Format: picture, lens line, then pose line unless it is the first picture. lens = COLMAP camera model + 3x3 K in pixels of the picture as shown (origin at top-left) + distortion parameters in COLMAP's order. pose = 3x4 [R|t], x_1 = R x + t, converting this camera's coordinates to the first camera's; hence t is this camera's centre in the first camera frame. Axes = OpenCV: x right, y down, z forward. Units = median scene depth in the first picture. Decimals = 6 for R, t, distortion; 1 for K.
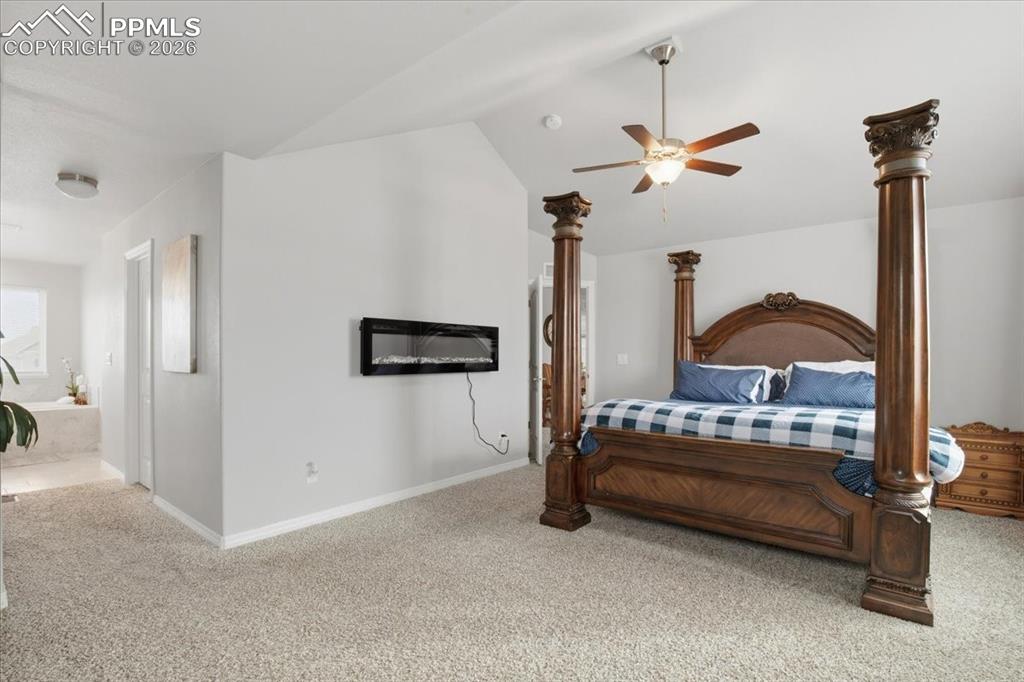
lens RADIAL K [[479.9, 0, 517.5], [0, 479.9, 355.6], [0, 0, 1]] dist [-0.027744, -0.000117]
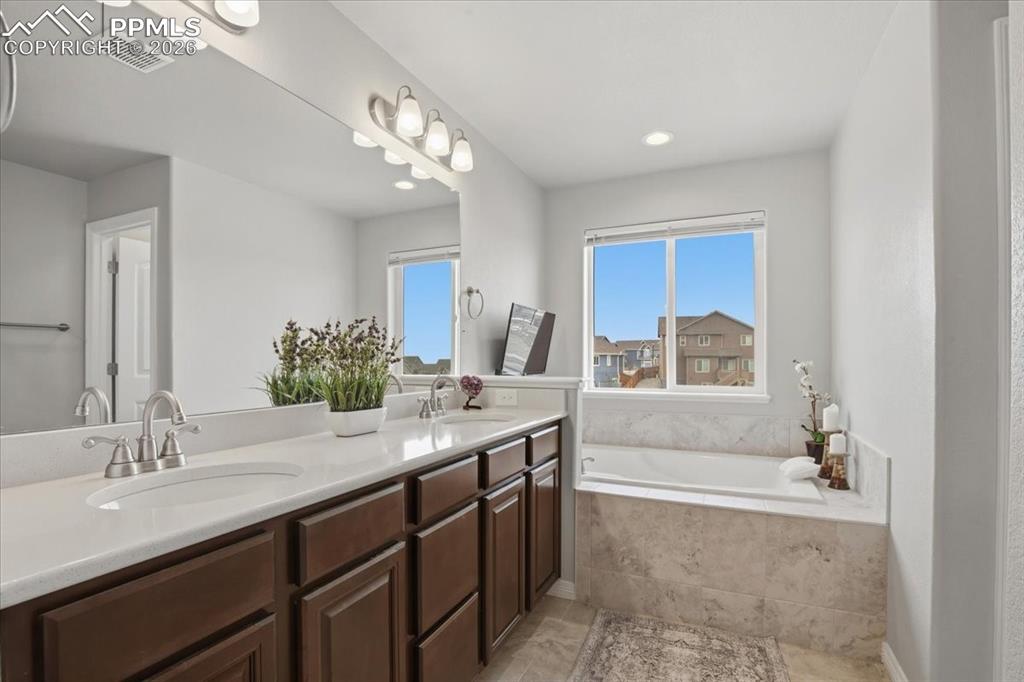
lens RADIAL K [[479.9, 0, 517.5], [0, 479.9, 355.6], [0, 0, 1]] dist [-0.027744, -0.000117]
pose [[0.247735, -0.000560, -0.968828, -0.625729], [-0.004139, 0.999990, -0.001636, 0.001404], [0.968819, 0.004415, 0.247730, 0.658075]]
